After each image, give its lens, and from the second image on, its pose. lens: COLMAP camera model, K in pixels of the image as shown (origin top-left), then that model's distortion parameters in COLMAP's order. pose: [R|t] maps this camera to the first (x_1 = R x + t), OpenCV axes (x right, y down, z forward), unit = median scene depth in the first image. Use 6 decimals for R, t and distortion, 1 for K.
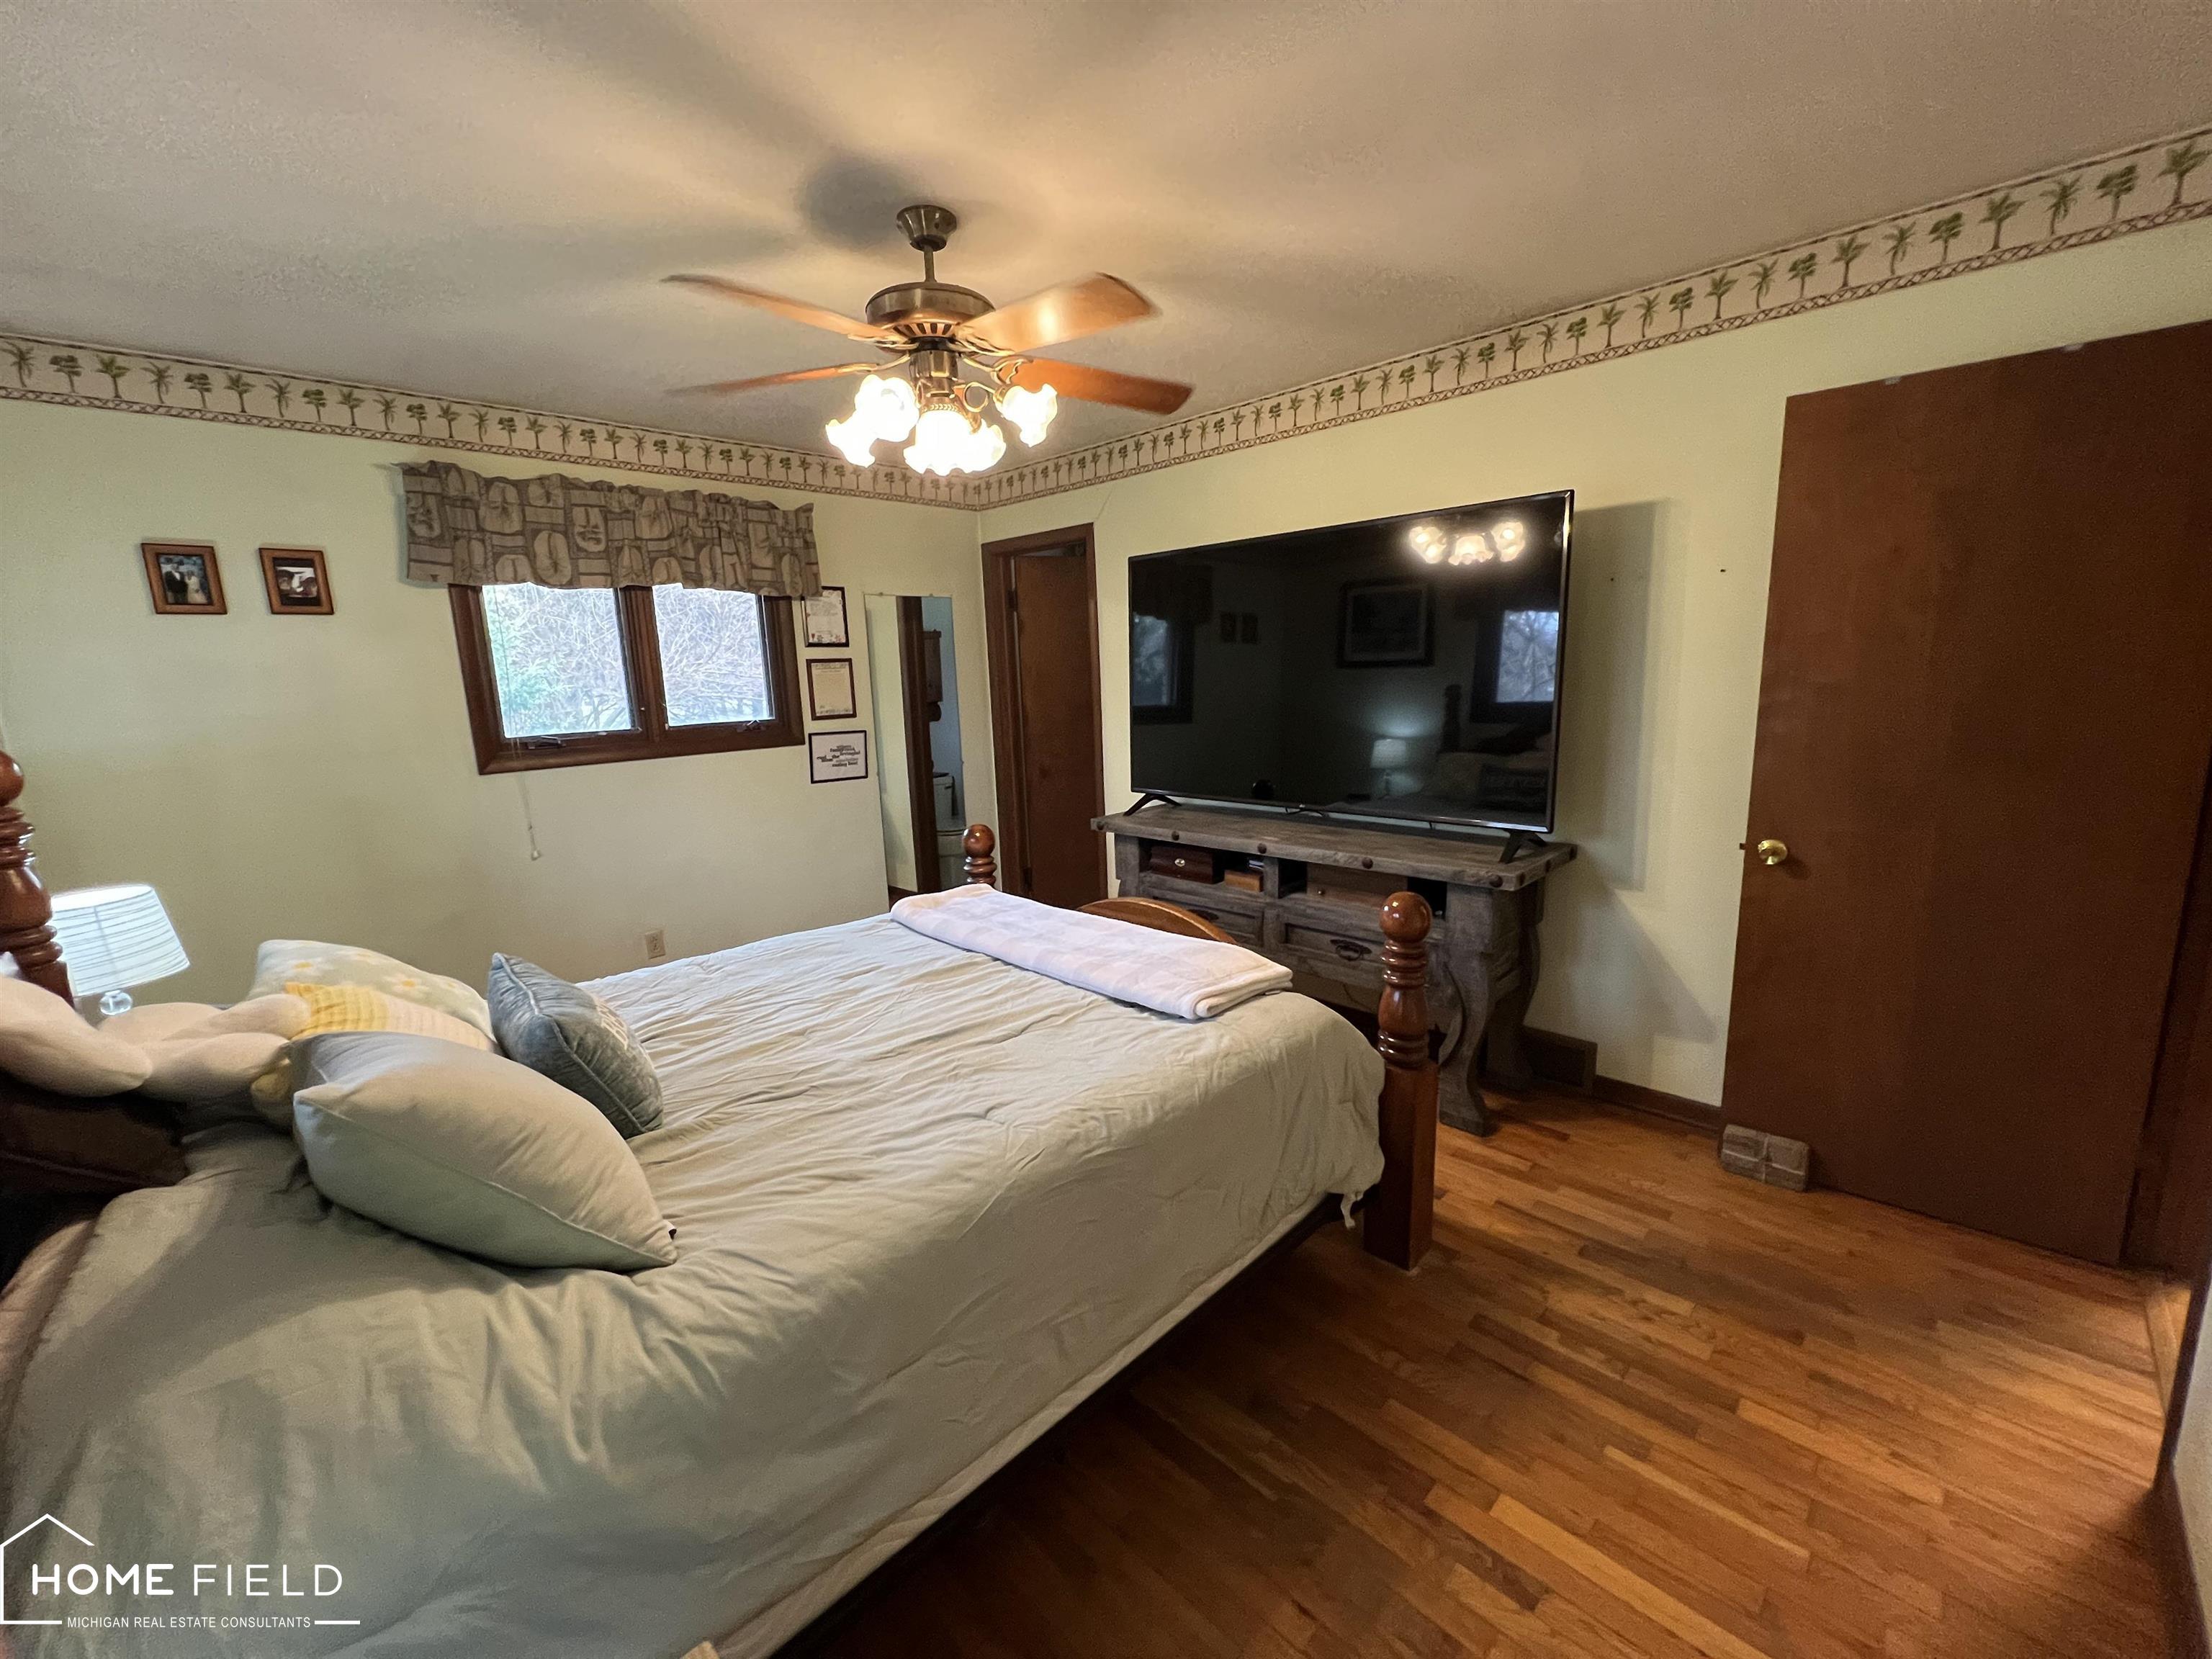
lens RADIAL K [[885.1, 0, 1098.8], [0, 885.1, 828.0], [0, 0, 1]] dist [-0.000830, 0.000165]
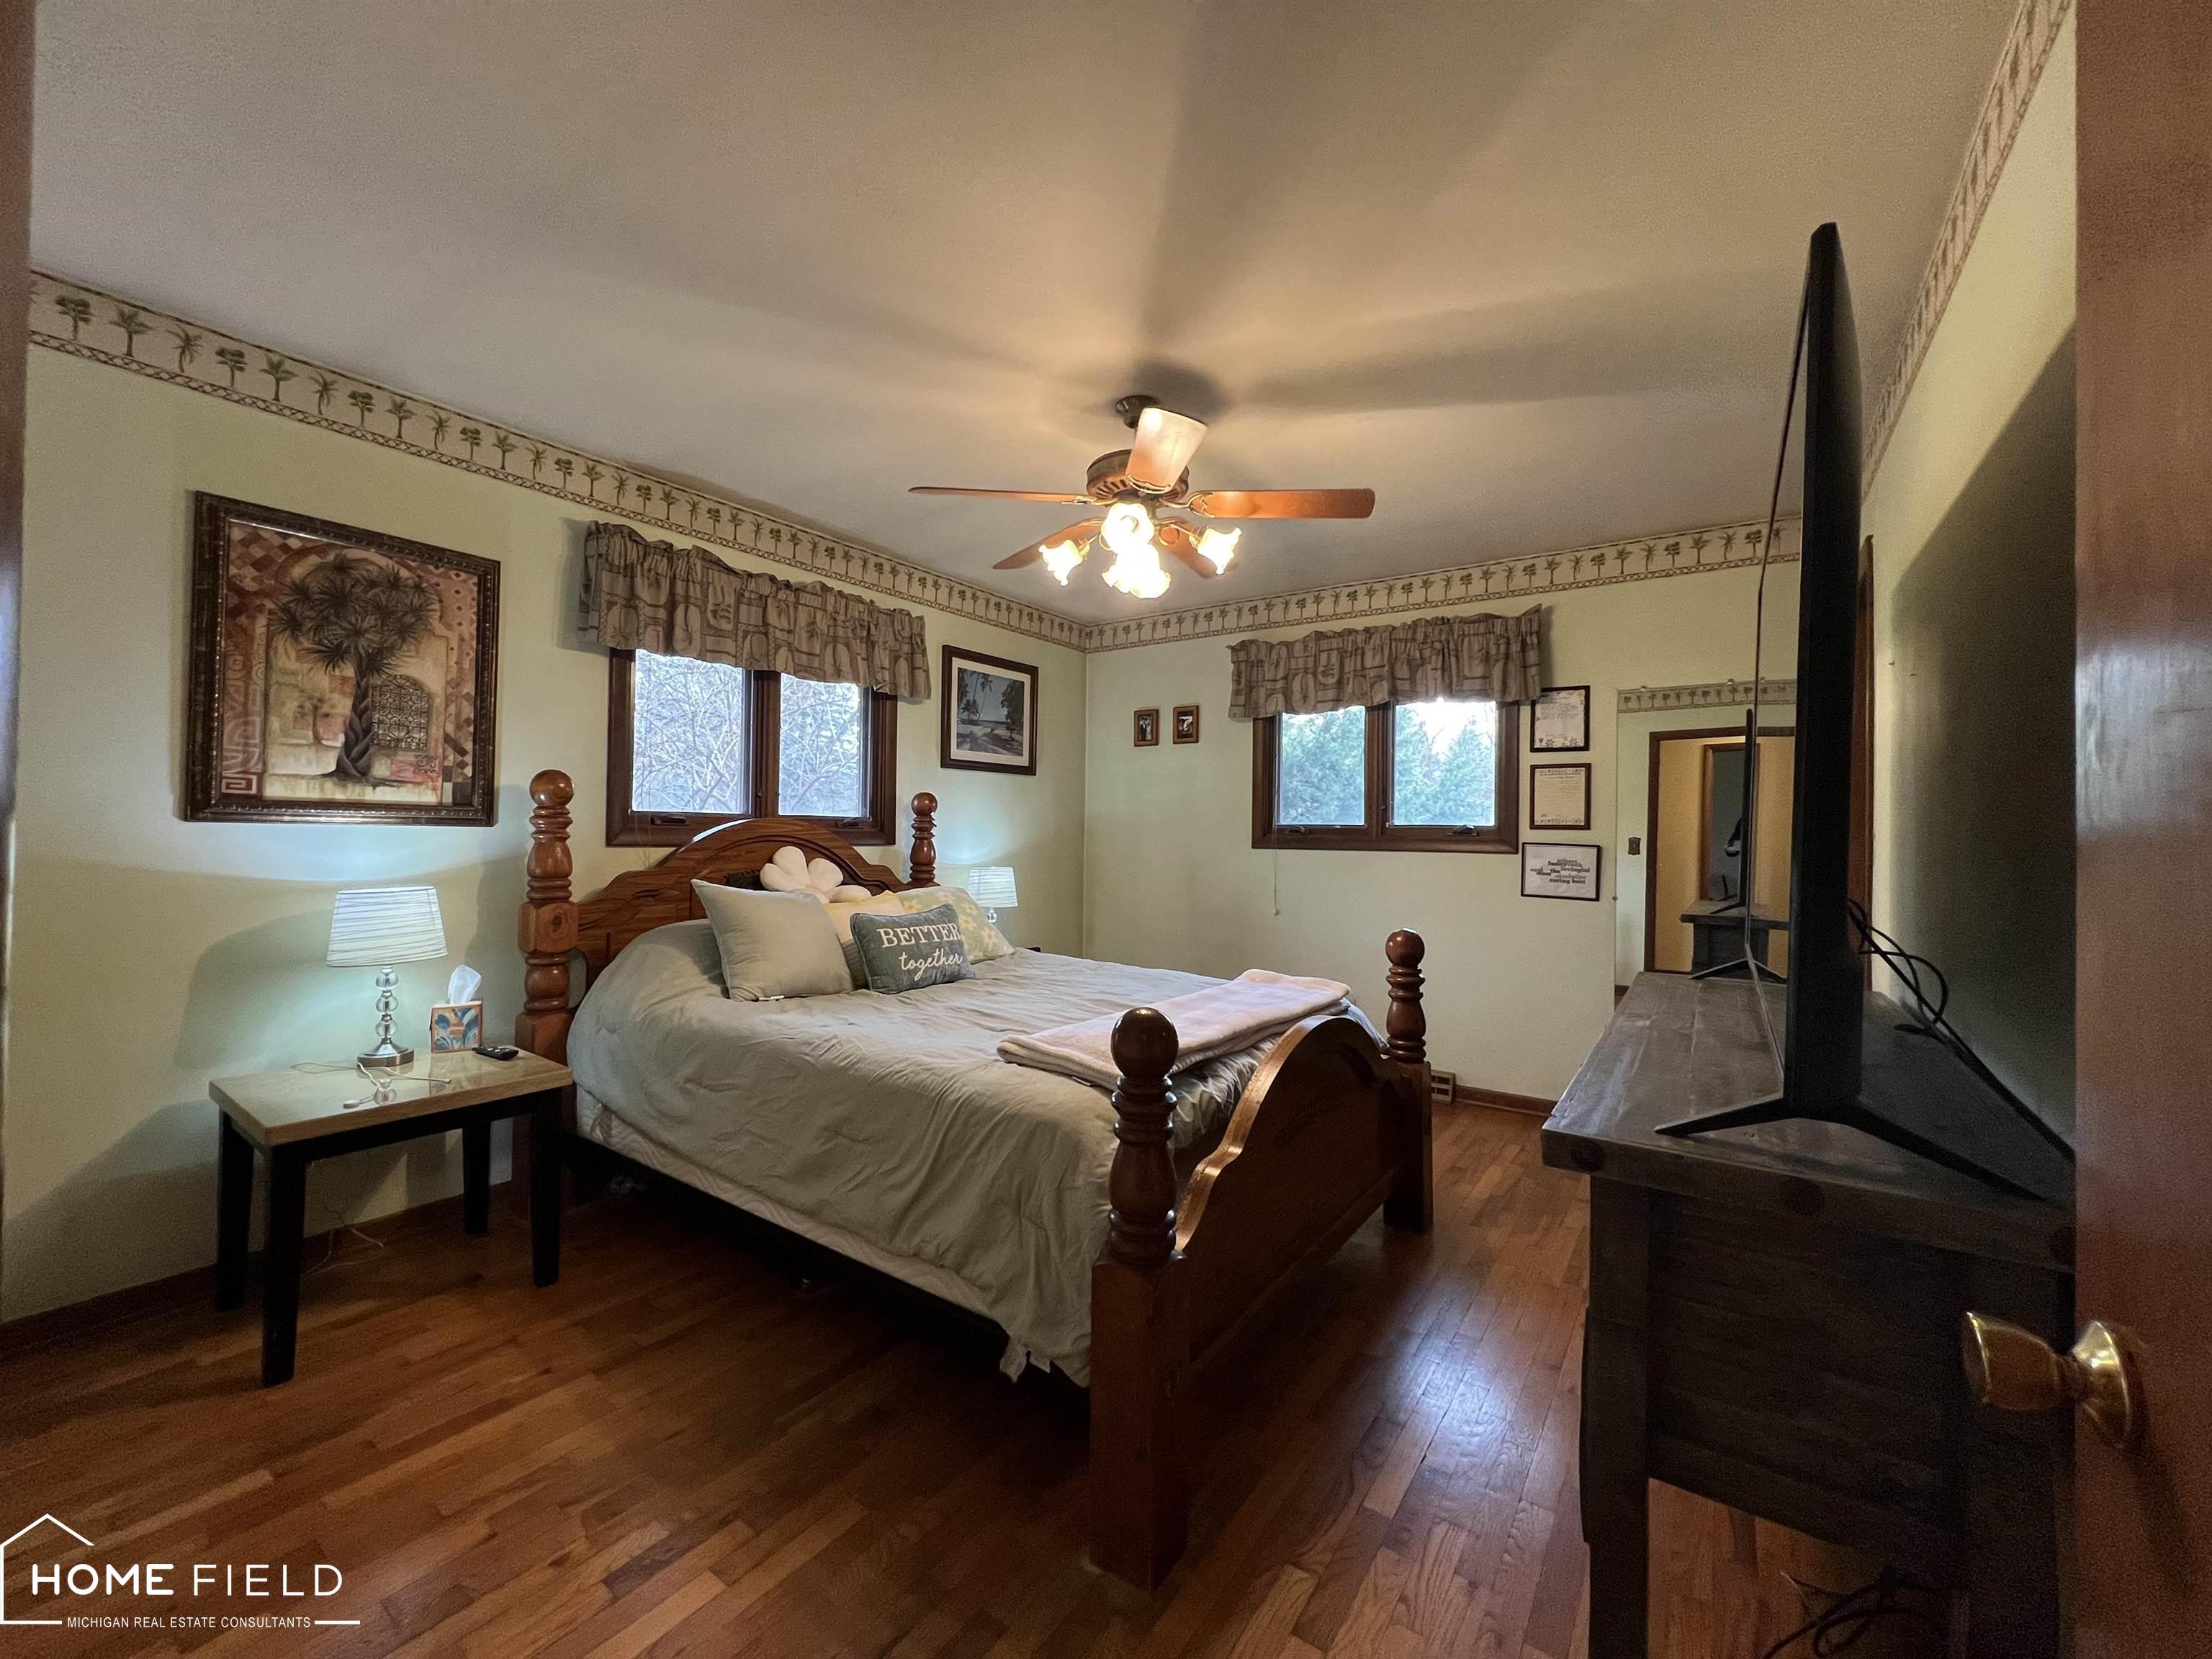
lens RADIAL K [[885.1, 0, 1095.9], [0, 885.1, 827.1], [0, 0, 1]] dist [-0.000830, 0.000165]
pose [[0.168449, 0.031299, -0.985213, 0.659798], [-0.196662, 0.980468, -0.002476, -0.039801], [0.965893, 0.194171, 0.171314, 0.503953]]
